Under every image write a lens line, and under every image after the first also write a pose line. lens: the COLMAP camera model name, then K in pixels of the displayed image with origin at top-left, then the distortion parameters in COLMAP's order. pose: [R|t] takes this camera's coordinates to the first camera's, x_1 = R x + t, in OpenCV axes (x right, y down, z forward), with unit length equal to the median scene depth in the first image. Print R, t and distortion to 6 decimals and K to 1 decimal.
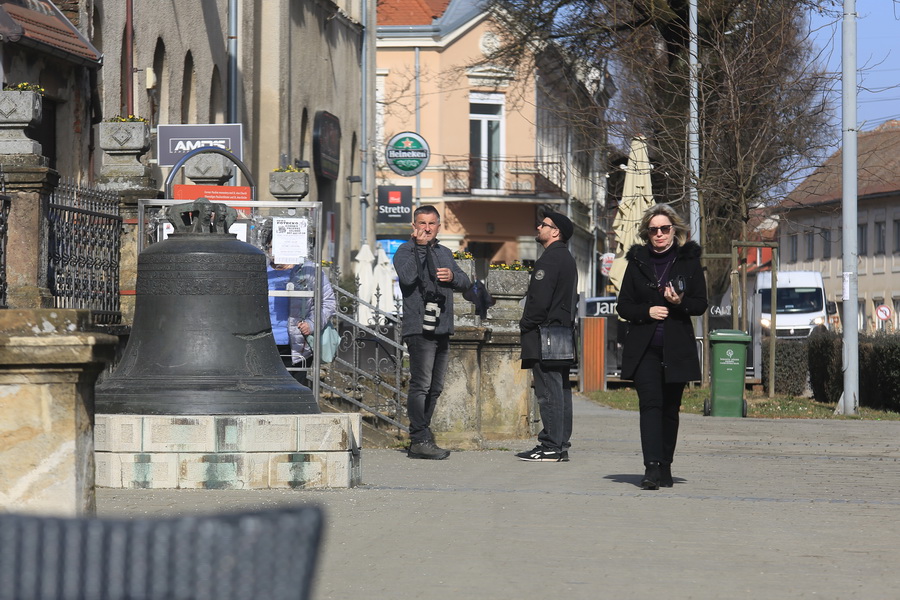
lens RADIAL K [[4282.6, 0, 416.7], [0, 4282.6, 317.1], [0, 0, 1]] dist [0.462384, 0.000000]
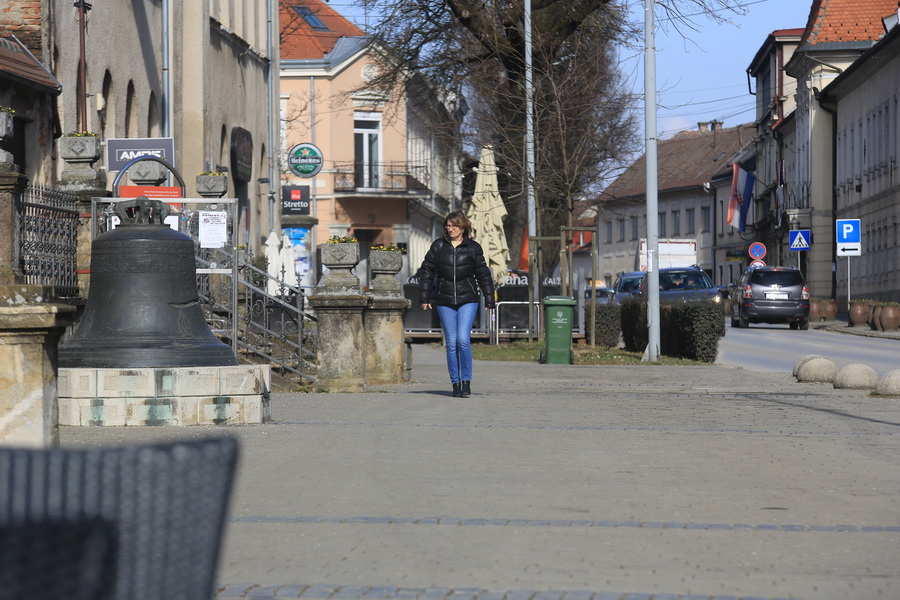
lens RADIAL K [[4282.6, 0, 383.4], [0, 4282.6, 298.7], [0, 0, 1]] dist [0.462384, 0.000000]
pose [[0.999005, -0.011956, 0.042969, -0.034035], [0.011215, 0.999785, 0.017446, -0.018973], [-0.043169, -0.016947, 0.998924, -0.269072]]
